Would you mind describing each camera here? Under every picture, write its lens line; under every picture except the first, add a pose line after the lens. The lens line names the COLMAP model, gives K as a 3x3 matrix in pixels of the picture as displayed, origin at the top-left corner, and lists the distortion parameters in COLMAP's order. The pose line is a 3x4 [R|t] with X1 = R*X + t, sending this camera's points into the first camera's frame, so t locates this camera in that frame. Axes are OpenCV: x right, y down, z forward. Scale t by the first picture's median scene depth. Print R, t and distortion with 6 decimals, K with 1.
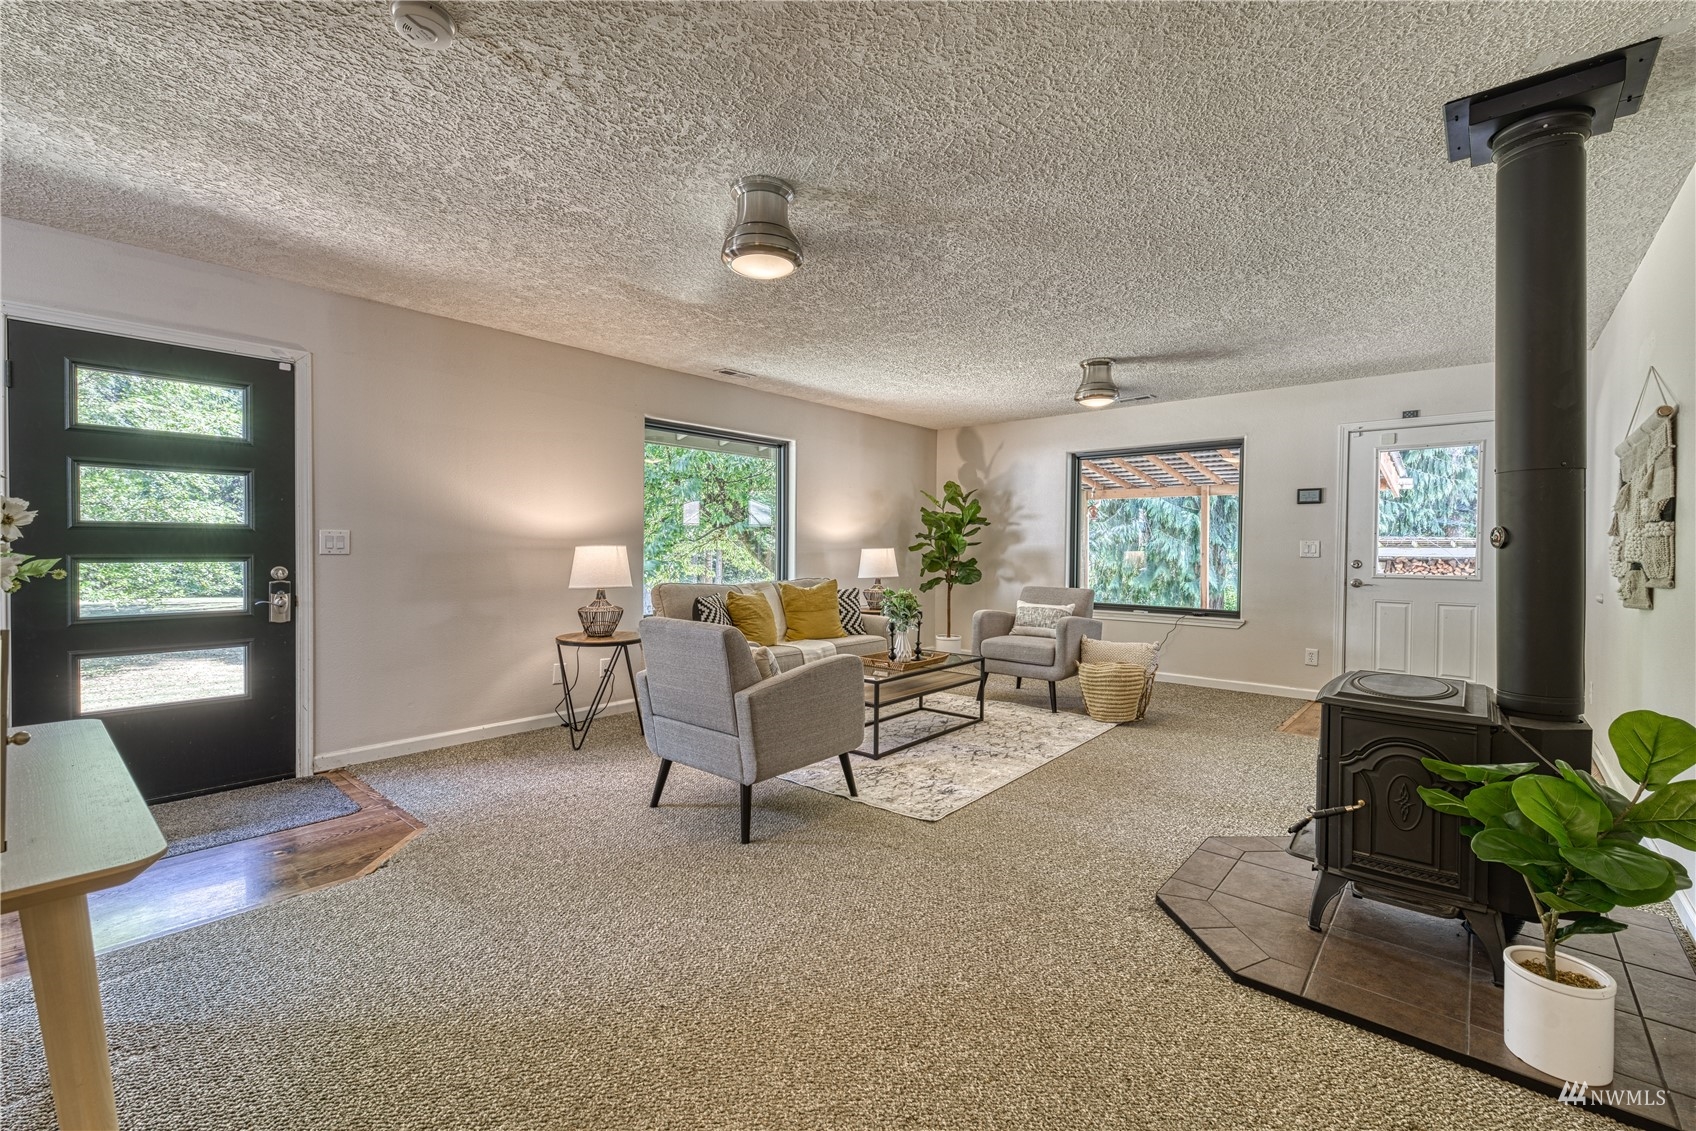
lens RADIAL K [[719.8, 0, 850.5], [0, 719.8, 561.1], [0, 0, 1]] dist [0.007917, -0.002713]
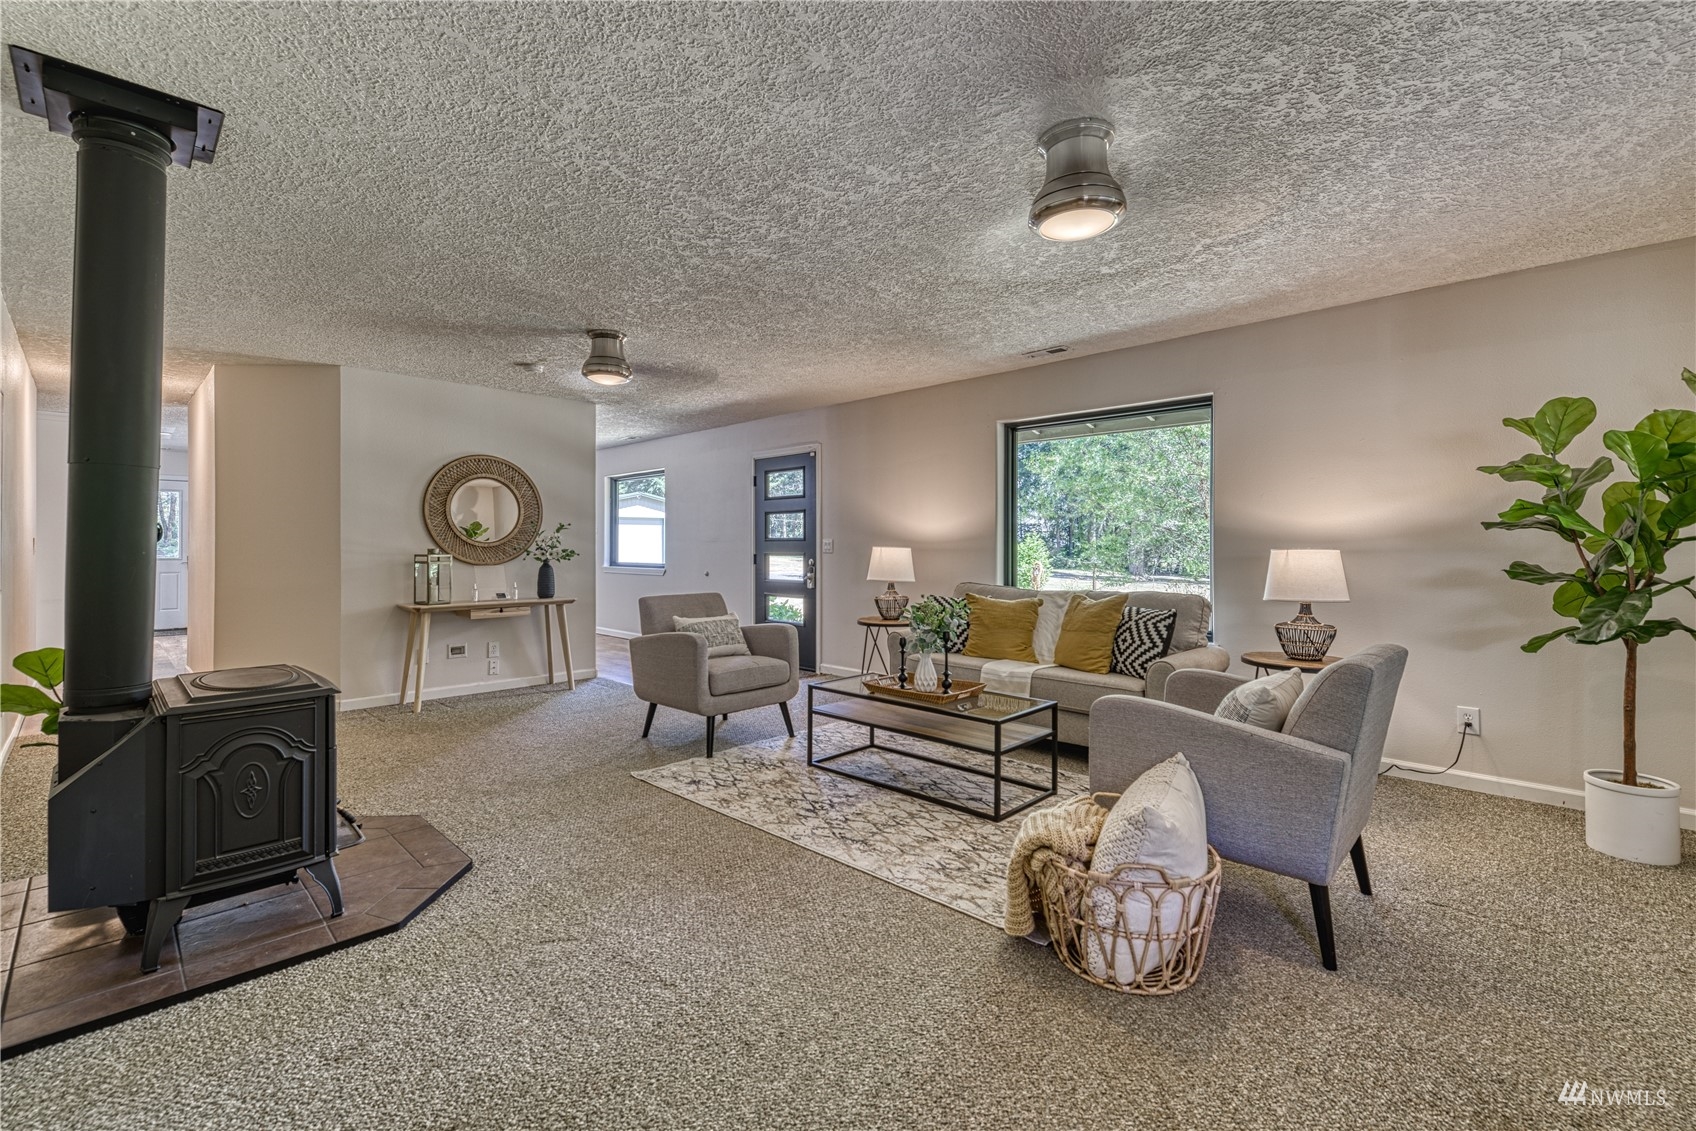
lens RADIAL K [[719.8, 0, 842.8], [0, 719.8, 550.6], [0, 0, 1]] dist [0.007917, -0.002713]
pose [[-0.061038, -0.001759, -0.998134, 0.827804], [-0.019555, 0.999809, -0.000566, -0.012459], [0.997944, 0.019484, -0.061061, 0.907000]]
